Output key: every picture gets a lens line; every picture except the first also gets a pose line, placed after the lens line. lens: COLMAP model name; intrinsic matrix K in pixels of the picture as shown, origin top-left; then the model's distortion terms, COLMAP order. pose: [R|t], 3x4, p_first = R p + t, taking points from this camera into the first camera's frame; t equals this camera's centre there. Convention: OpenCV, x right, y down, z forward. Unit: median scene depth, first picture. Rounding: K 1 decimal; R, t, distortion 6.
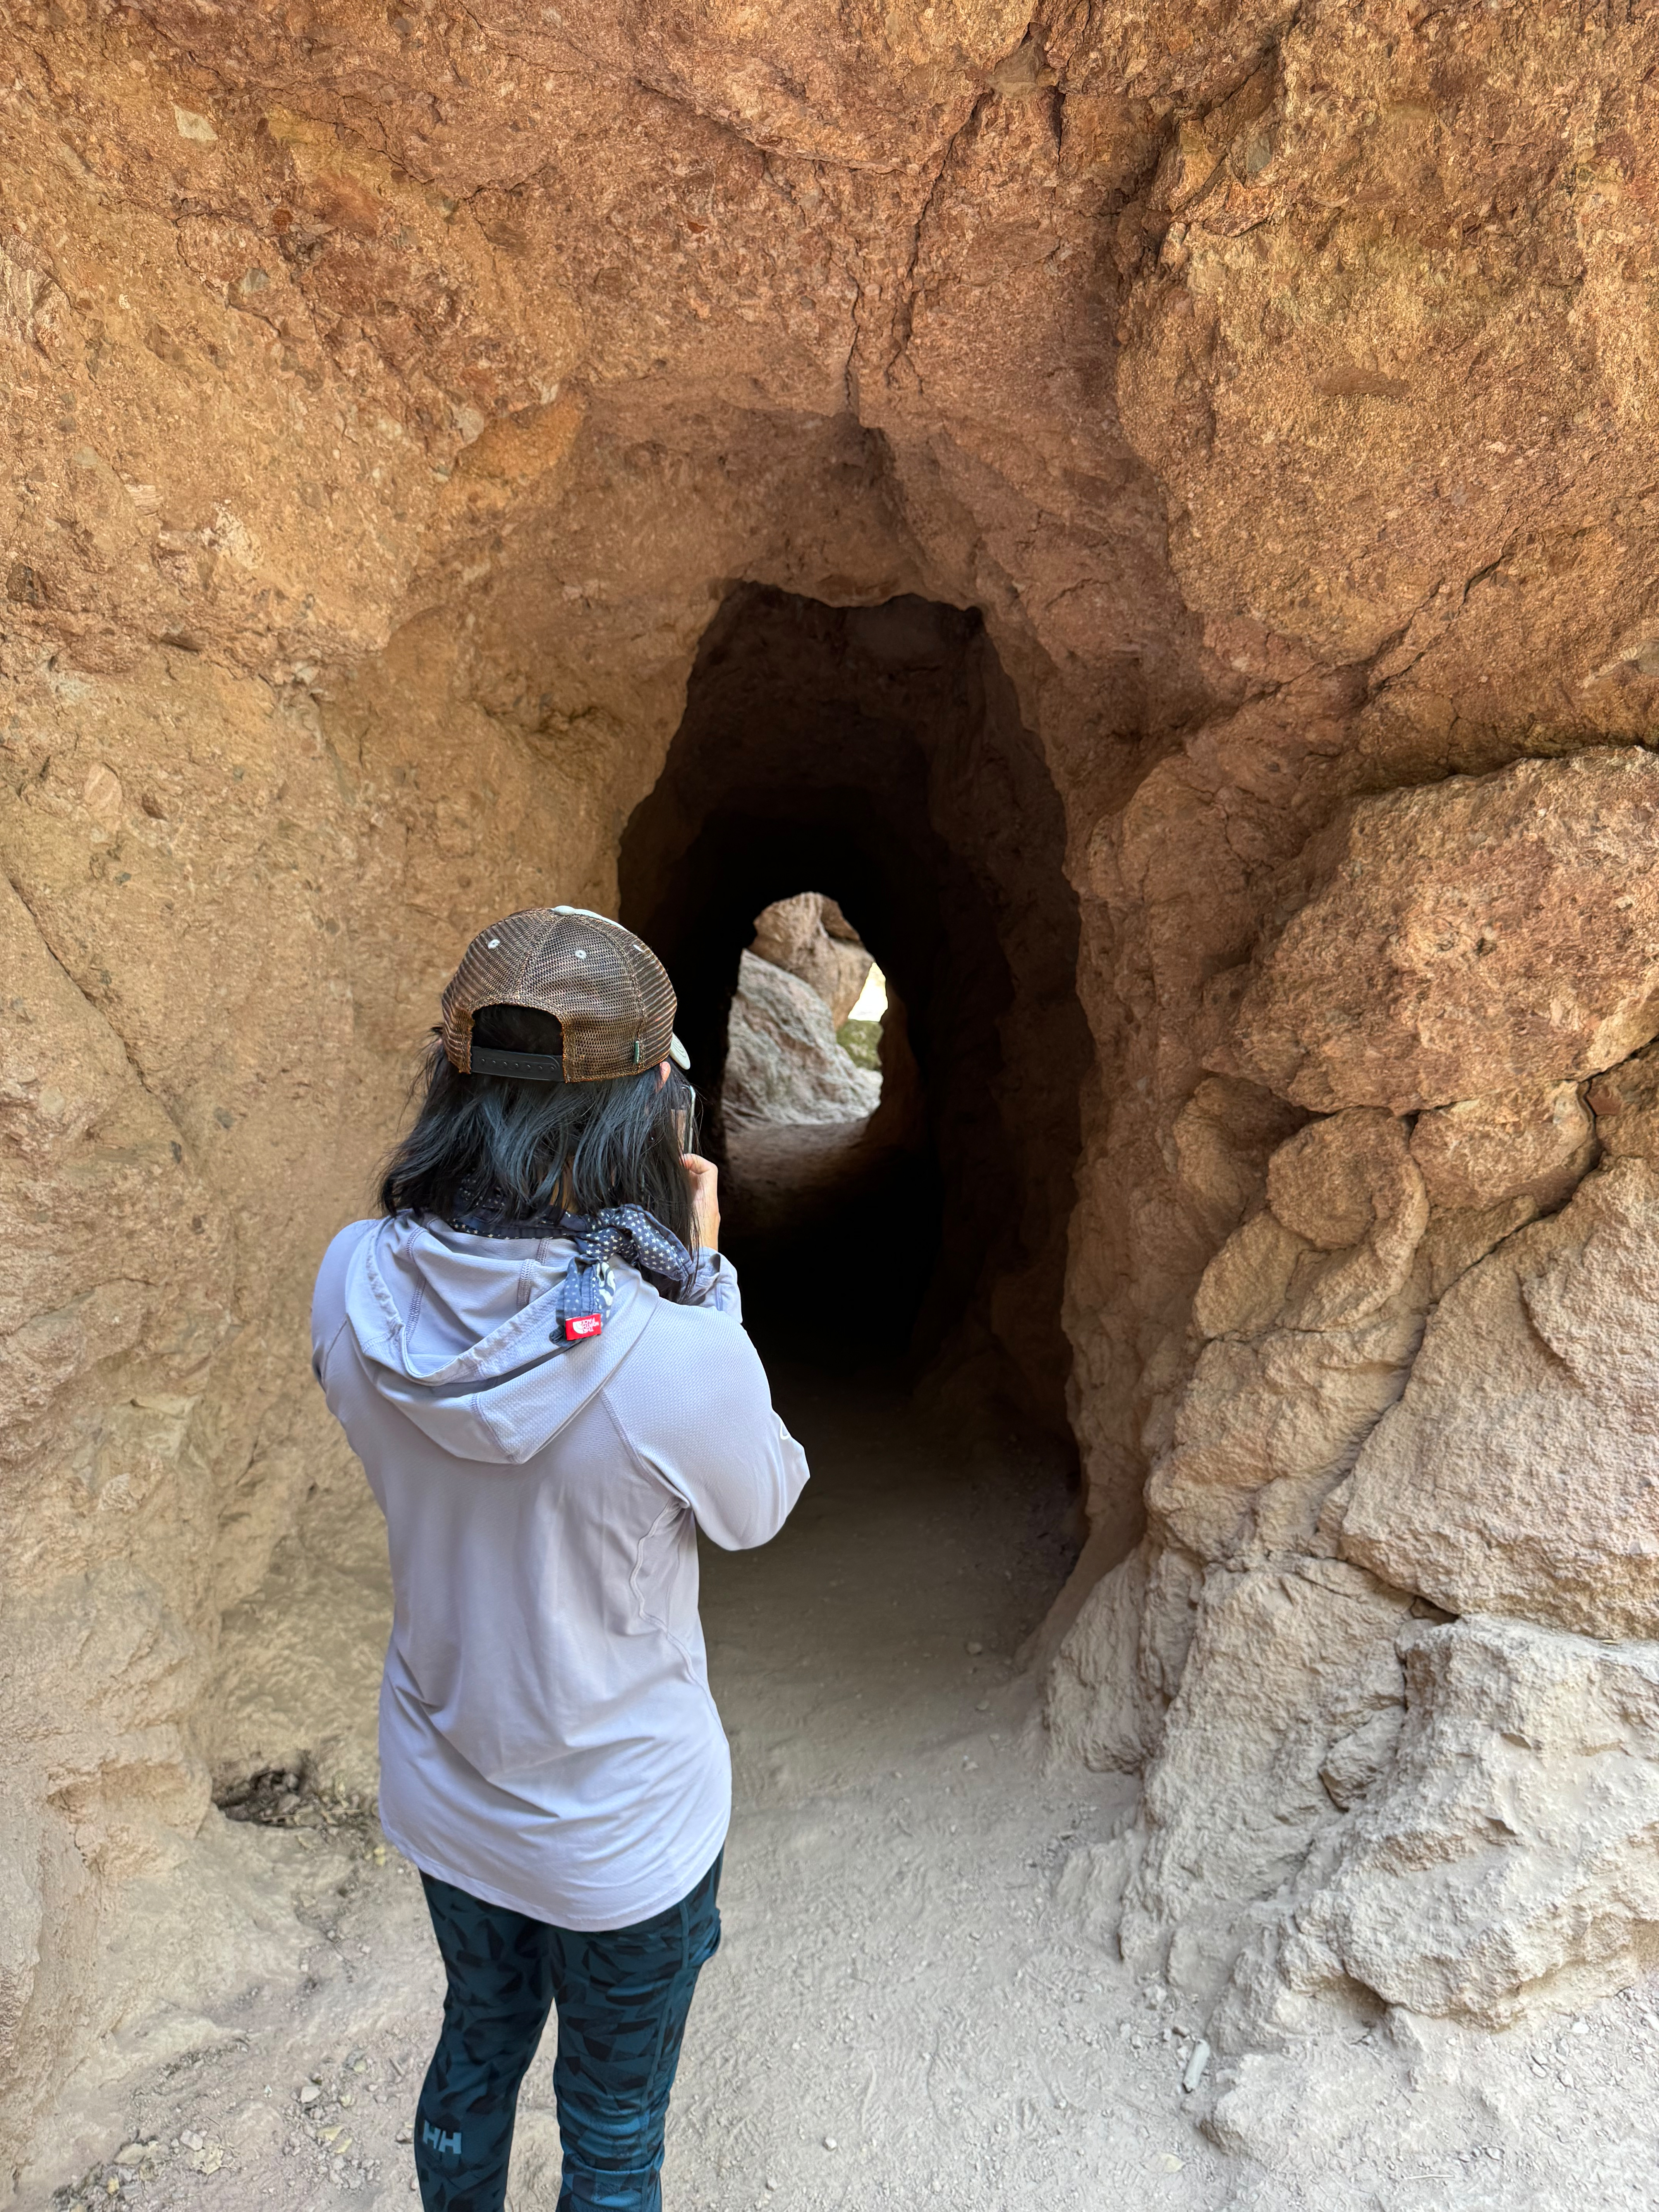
lens RADIAL K [[1514.2, 0, 832.6], [0, 1514.2, 1104.0], [0, 0, 1]] dist [0.016856, -0.015066]
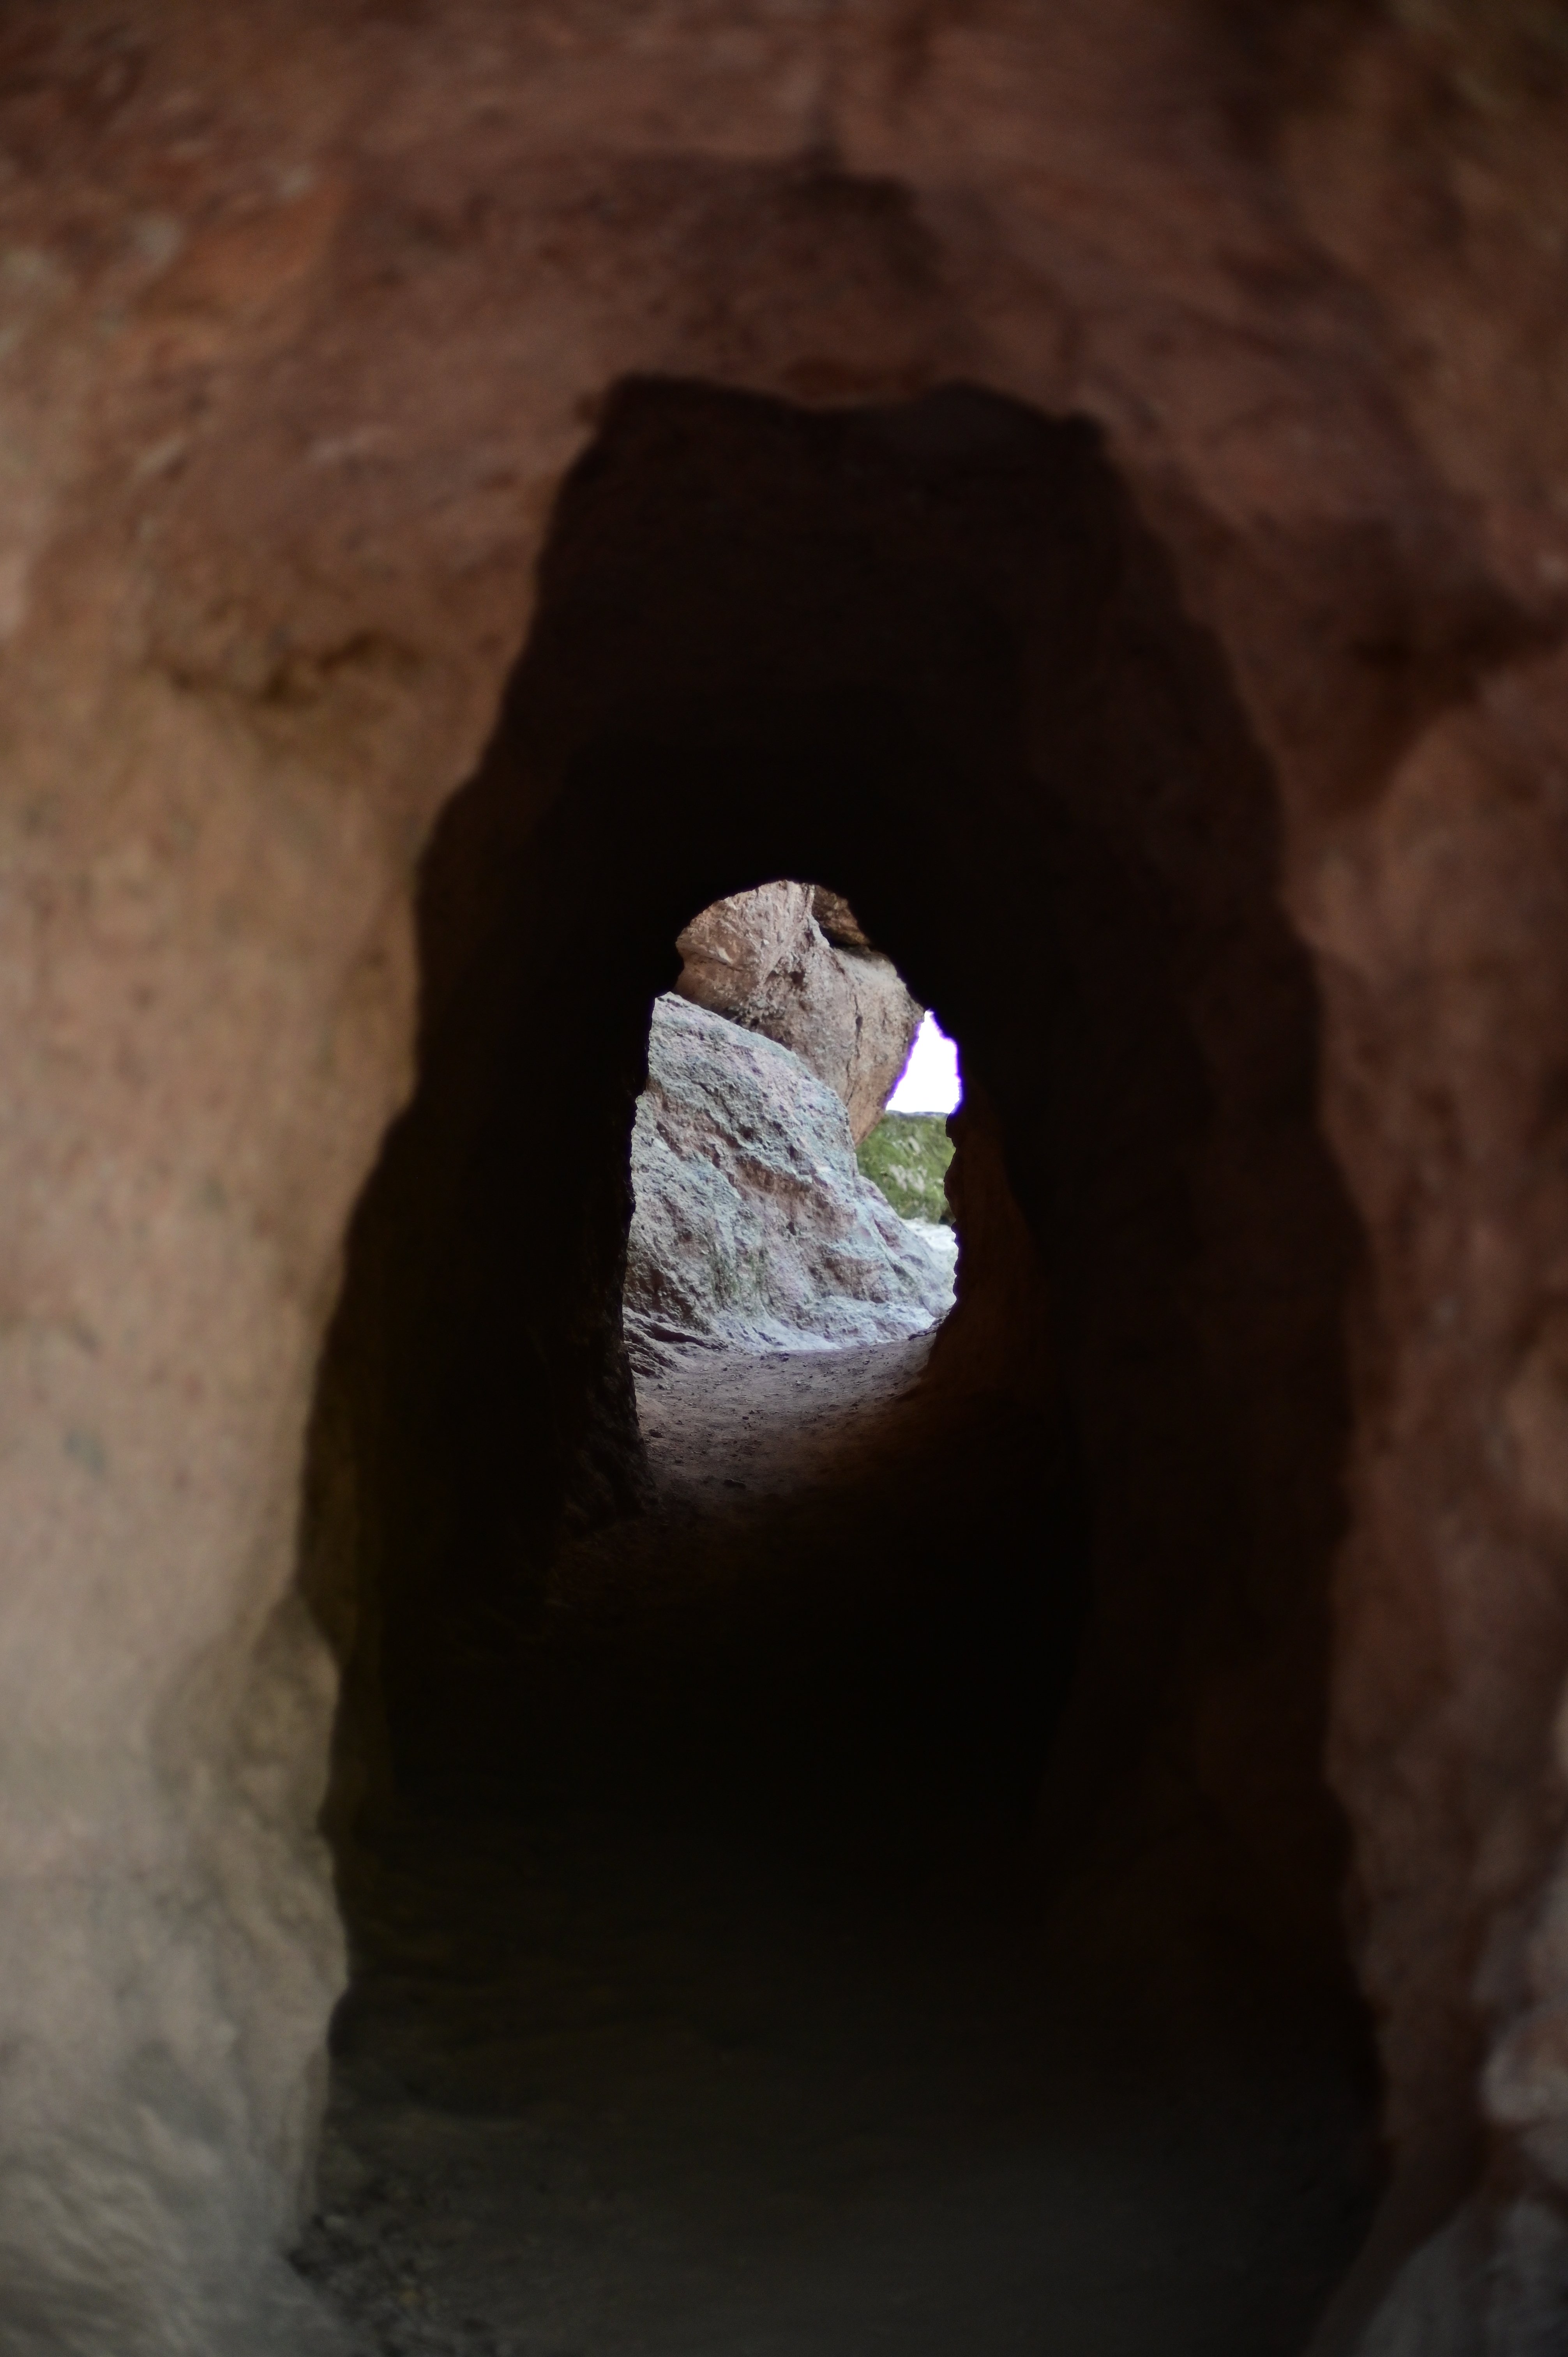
lens RADIAL K [[3265.9, 0, 784.0], [0, 3265.9, 1178.5], [0, 0, 1]] dist [-0.231949, 0.455275]
pose [[0.998764, -0.045191, -0.020705, 0.002621], [0.044418, 0.998351, -0.036376, -0.033545], [0.022315, 0.035411, 0.999124, -0.135433]]
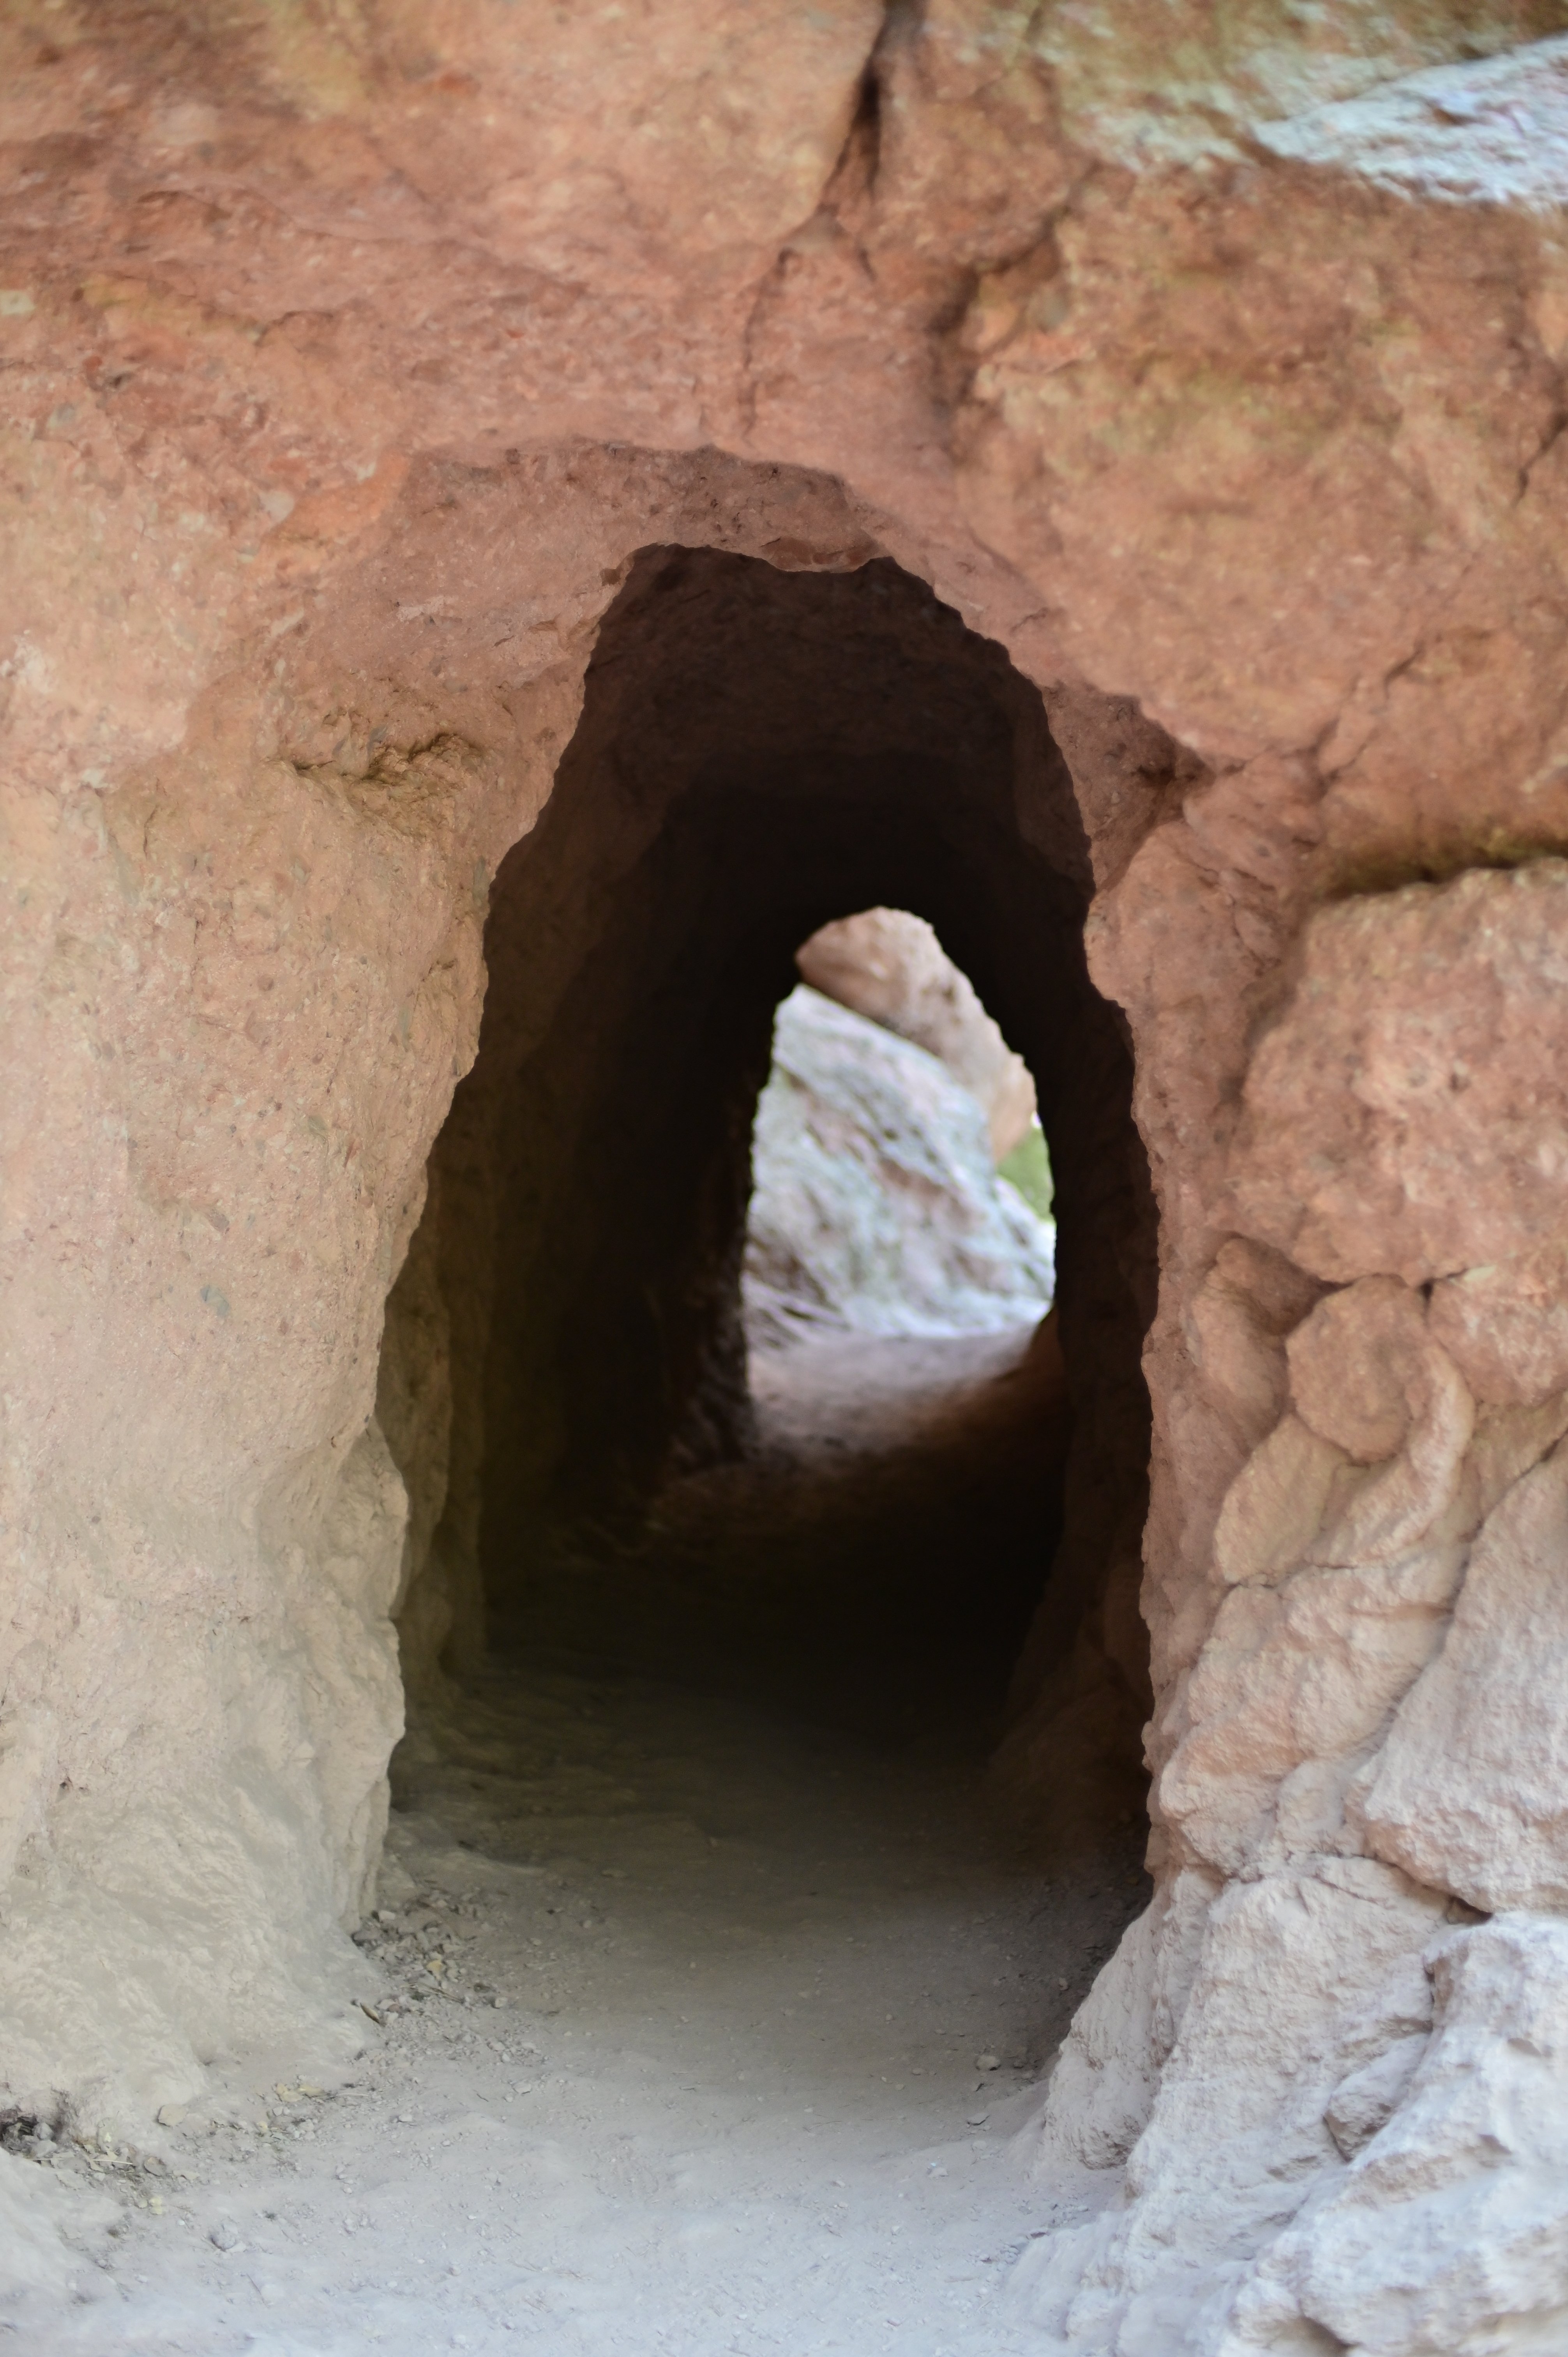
lens RADIAL K [[3136.7, 0, 788.9], [0, 3136.7, 1204.6], [0, 0, 1]] dist [-0.337774, 1.475027]
pose [[0.997205, 0.001656, -0.074699, 0.151108], [-0.003951, 0.999525, -0.030576, 0.014532], [0.074613, 0.030786, 0.996737, -0.593699]]
